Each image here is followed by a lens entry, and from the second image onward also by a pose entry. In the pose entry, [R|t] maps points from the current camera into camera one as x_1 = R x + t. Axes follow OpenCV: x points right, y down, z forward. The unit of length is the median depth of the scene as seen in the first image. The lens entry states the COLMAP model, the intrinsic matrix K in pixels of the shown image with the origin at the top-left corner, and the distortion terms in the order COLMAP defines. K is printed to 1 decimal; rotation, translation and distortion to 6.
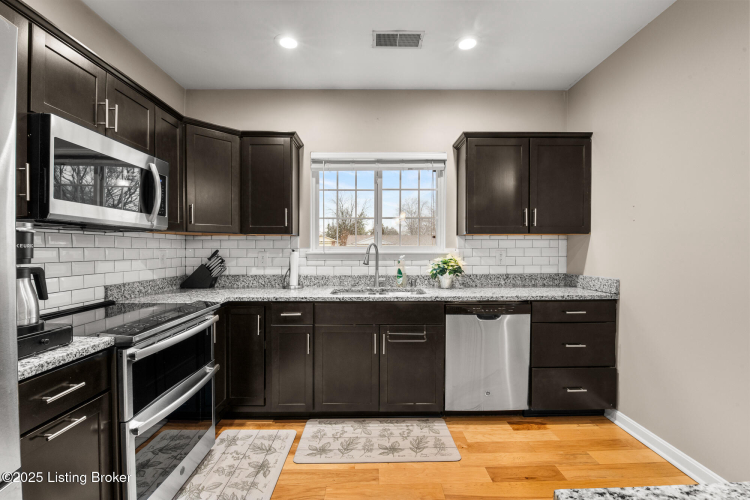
lens RADIAL K [[341.4, 0, 376.5], [0, 341.4, 252.5], [0, 0, 1]] dist [-0.000534, 0.000262]
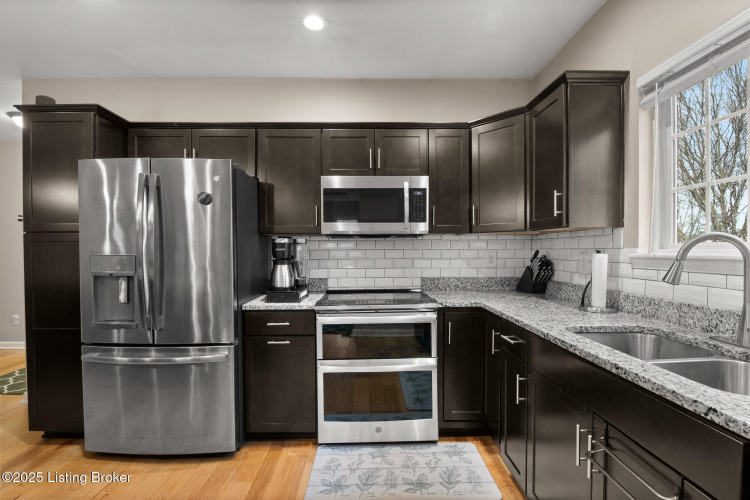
lens RADIAL K [[341.4, 0, 372.5], [0, 341.4, 252.0], [0, 0, 1]] dist [-0.000534, 0.000262]
pose [[-0.006465, 0.002874, -0.999975, 0.503226], [-0.003998, 0.999988, 0.002899, -0.005926], [0.999971, 0.004017, -0.006454, 0.744249]]
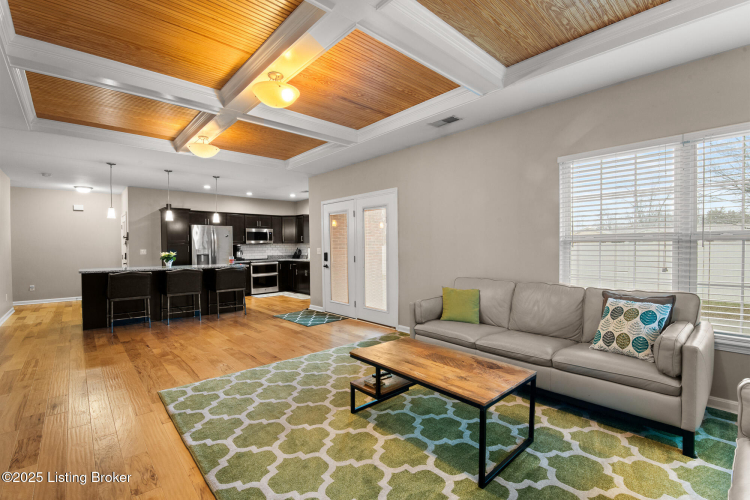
lens RADIAL K [[341.4, 0, 375.6], [0, 341.4, 252.9], [0, 0, 1]] dist [-0.000534, 0.000262]
pose [[0.648278, -0.000577, -0.761404, 3.497782], [0.006400, 0.999969, 0.004692, 0.043448], [0.761377, -0.007914, 0.648261, -0.870422]]
